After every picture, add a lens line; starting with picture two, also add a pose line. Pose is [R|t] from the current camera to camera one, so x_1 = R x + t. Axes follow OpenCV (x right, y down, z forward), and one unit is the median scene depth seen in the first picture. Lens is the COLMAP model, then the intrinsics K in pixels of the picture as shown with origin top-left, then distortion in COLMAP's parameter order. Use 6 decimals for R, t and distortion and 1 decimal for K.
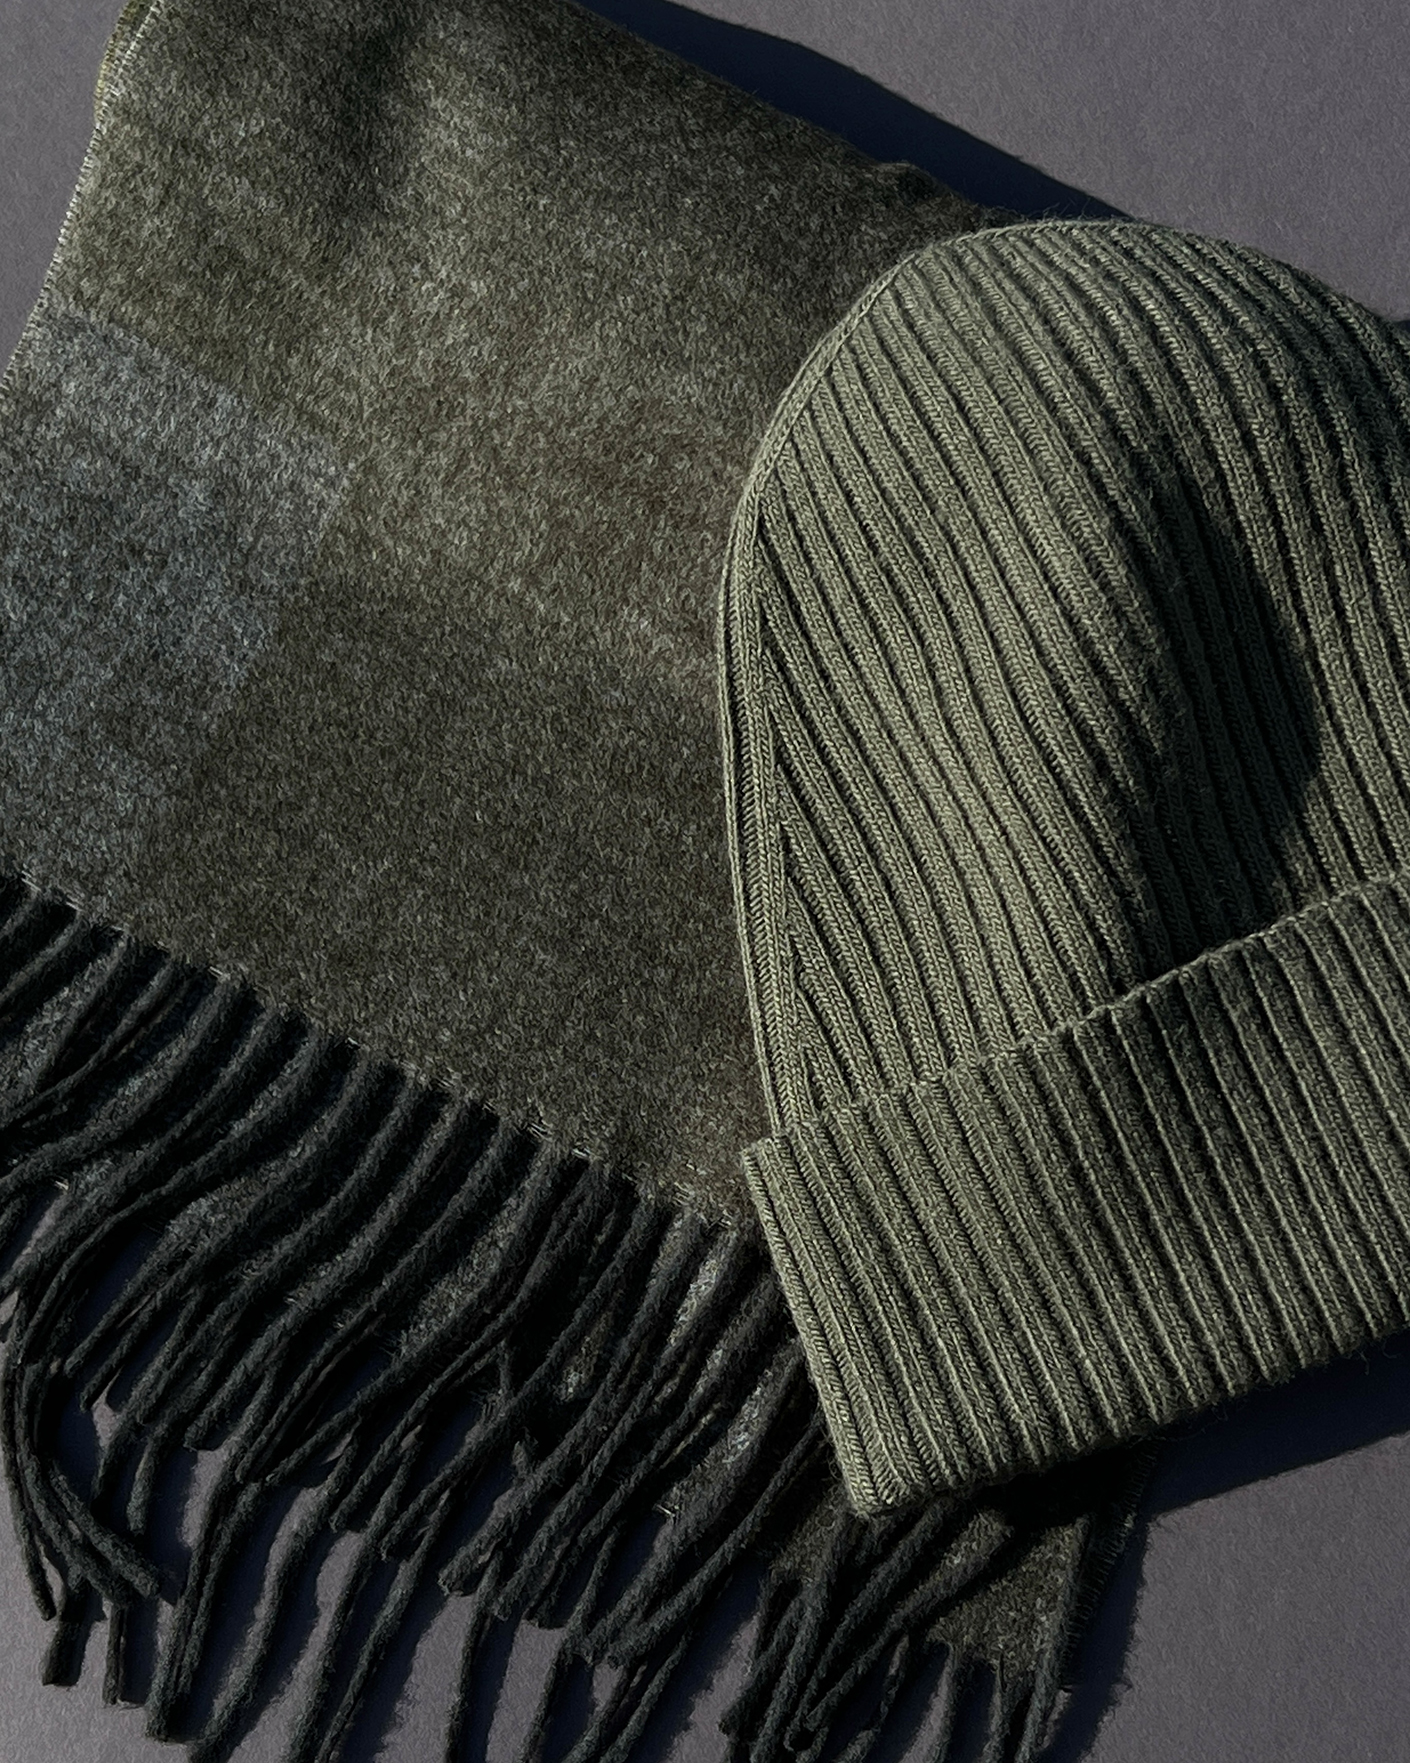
lens RADIAL K [[4407.1, 0, 726.1], [0, 4407.1, 841.7], [0, 0, 1]] dist [0.093013, 0.000000]
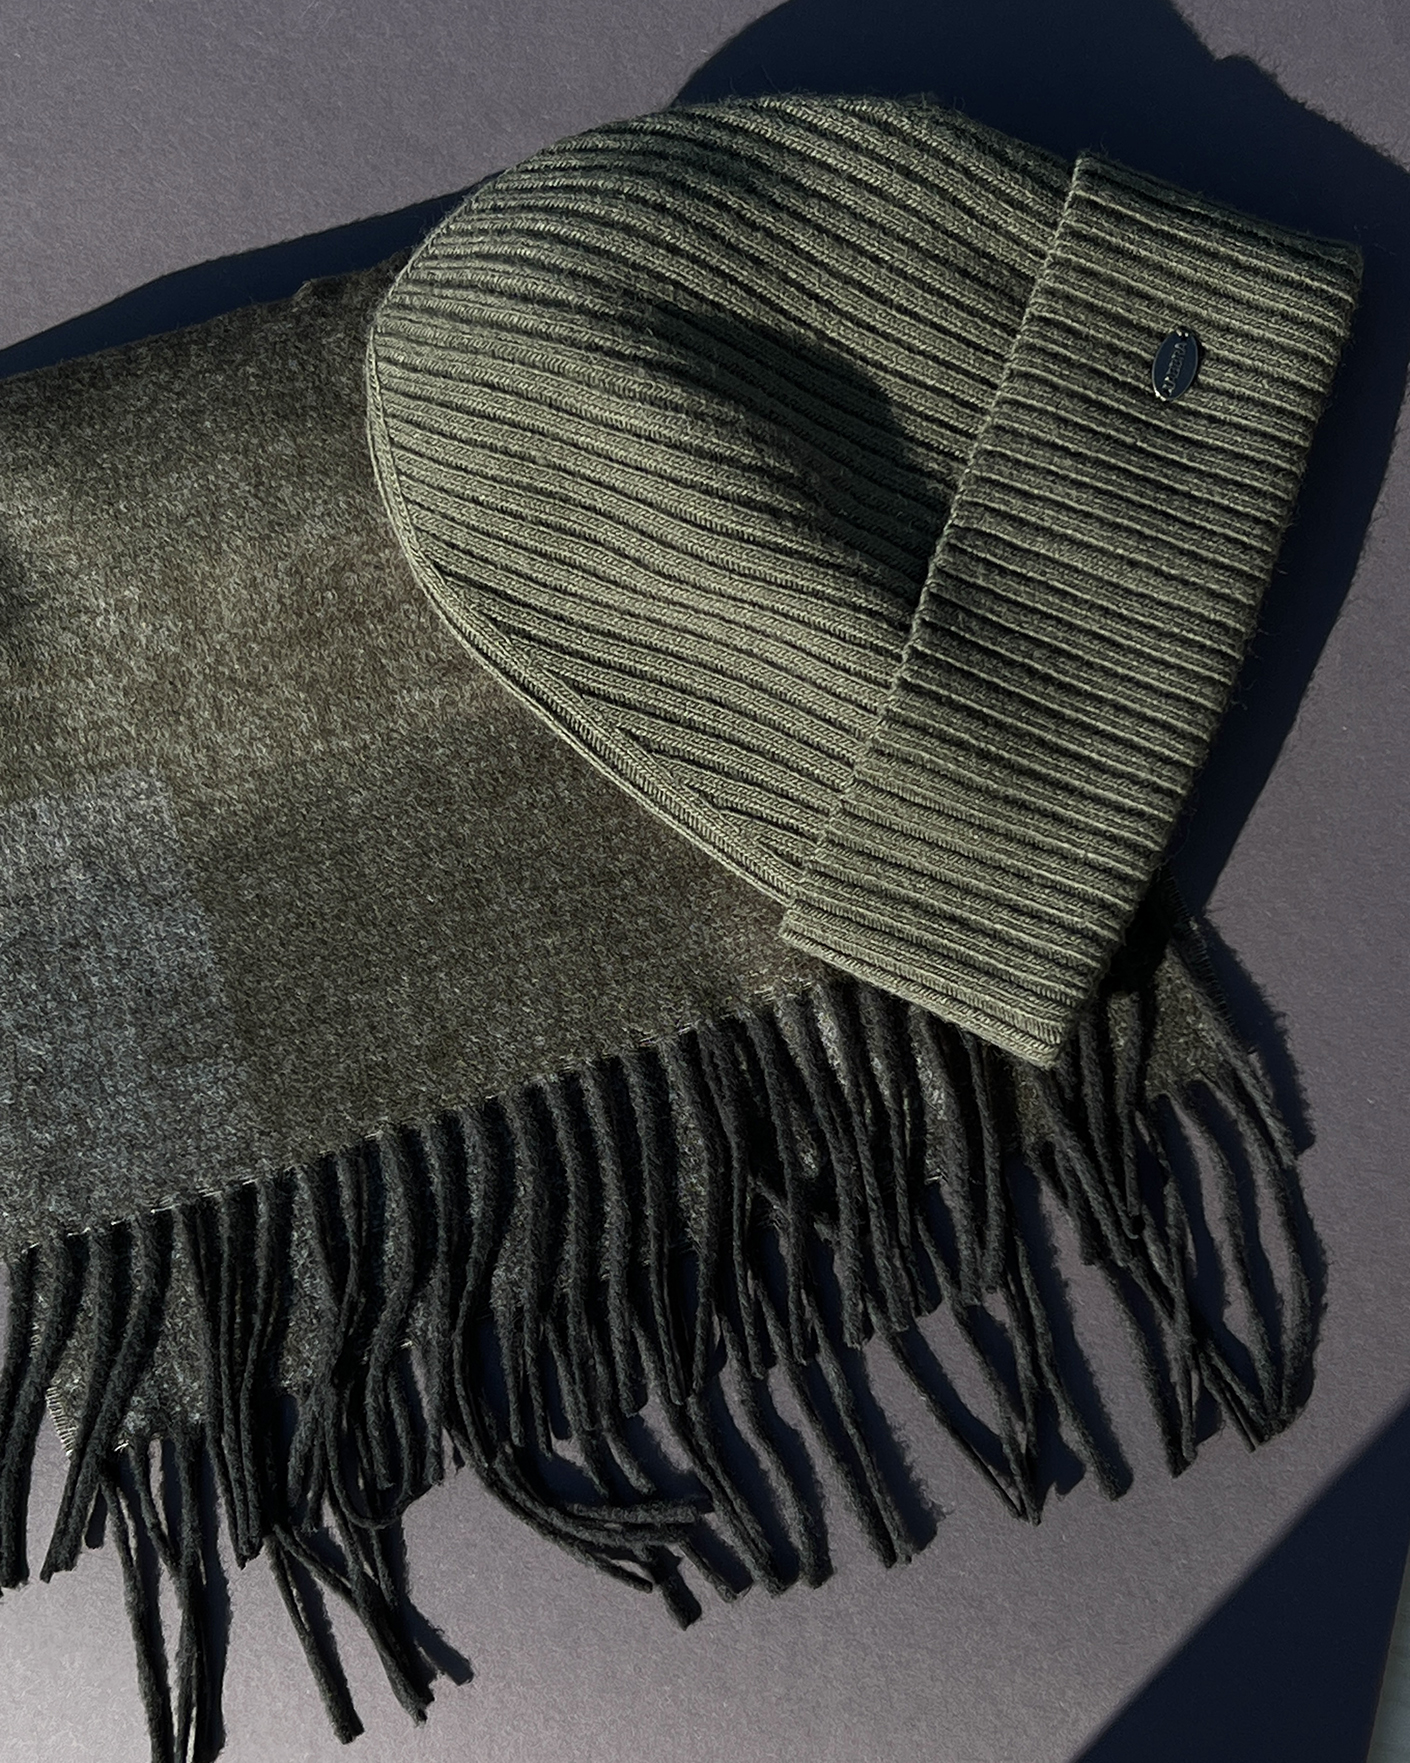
lens RADIAL K [[4407.1, 0, 704.9], [0, 4407.1, 882.0], [0, 0, 1]] dist [0.093013, 0.000000]
pose [[0.701673, -0.701839, 0.122787, -0.155842], [0.700177, 0.711134, 0.063574, -0.035190], [-0.131937, 0.041364, 0.990395, -0.245169]]
